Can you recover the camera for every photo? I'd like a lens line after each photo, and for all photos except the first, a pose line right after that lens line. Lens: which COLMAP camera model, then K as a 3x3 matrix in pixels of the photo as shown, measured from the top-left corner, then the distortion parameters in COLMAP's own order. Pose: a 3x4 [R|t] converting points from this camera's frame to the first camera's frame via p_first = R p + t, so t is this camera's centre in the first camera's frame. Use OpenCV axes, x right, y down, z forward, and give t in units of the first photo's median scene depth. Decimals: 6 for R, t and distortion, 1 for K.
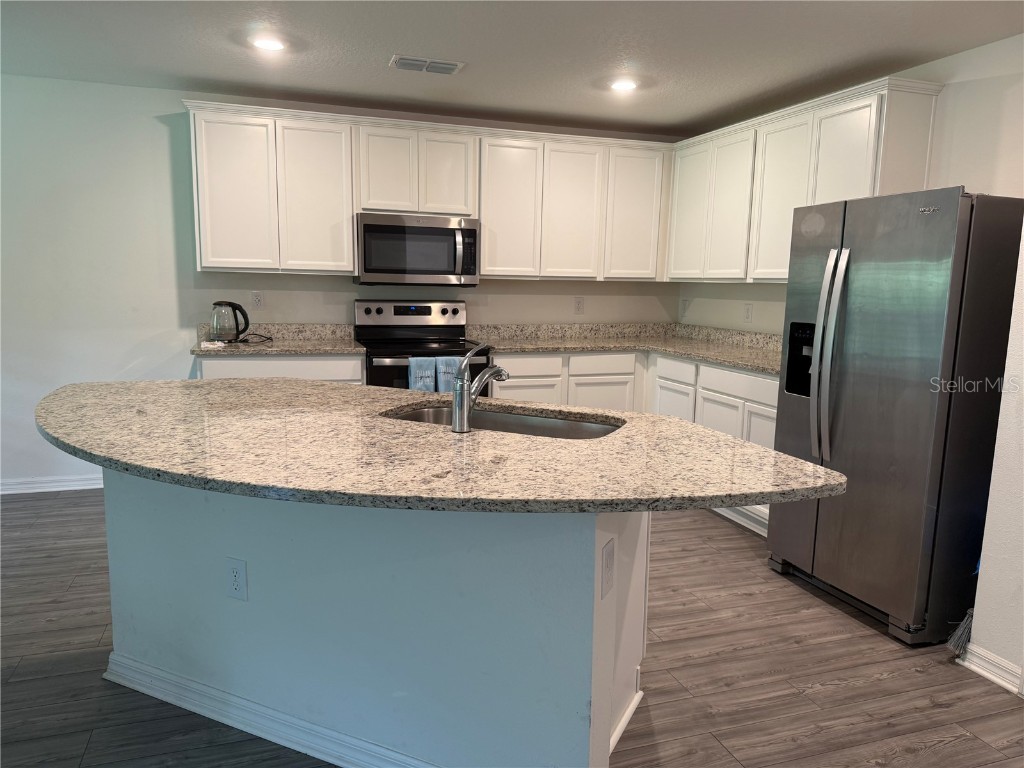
lens RADIAL K [[707.7, 0, 479.8], [0, 707.7, 396.3], [0, 0, 1]] dist [0.002034, -0.019195]
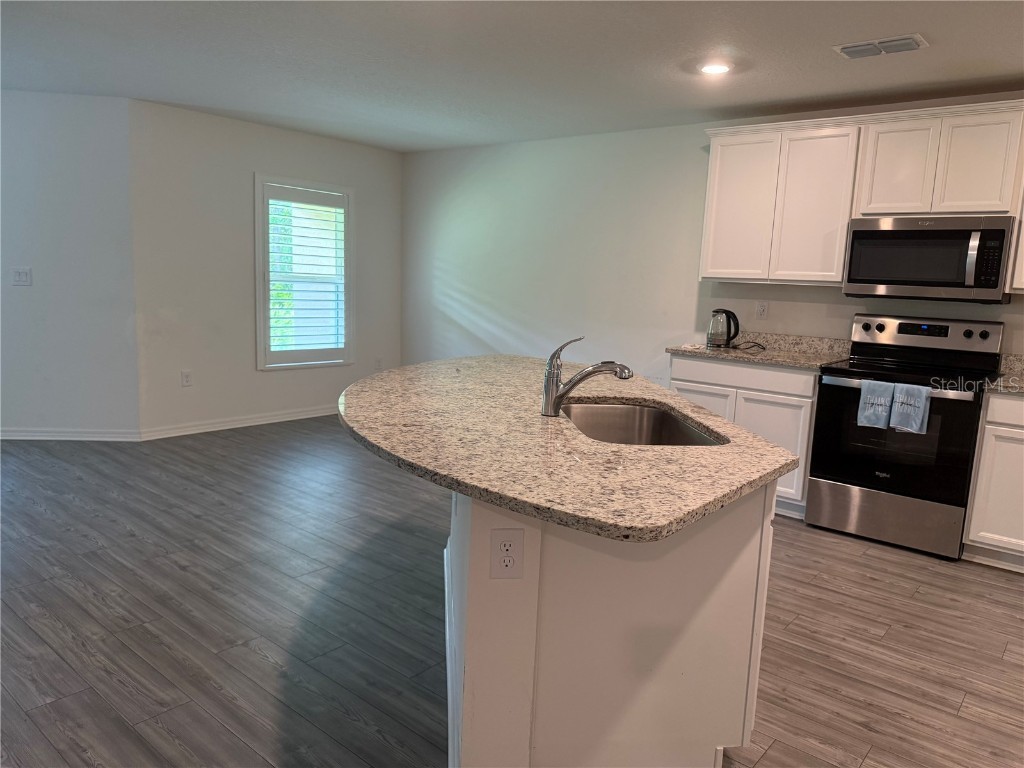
lens RADIAL K [[707.7, 0, 511.5], [0, 707.7, 385.5], [0, 0, 1]] dist [0.002034, -0.019195]
pose [[0.533799, 0.127505, -0.835943, 0.382120], [-0.161729, 0.985712, 0.047076, -0.017737], [0.830002, 0.110067, 0.546793, 0.154966]]
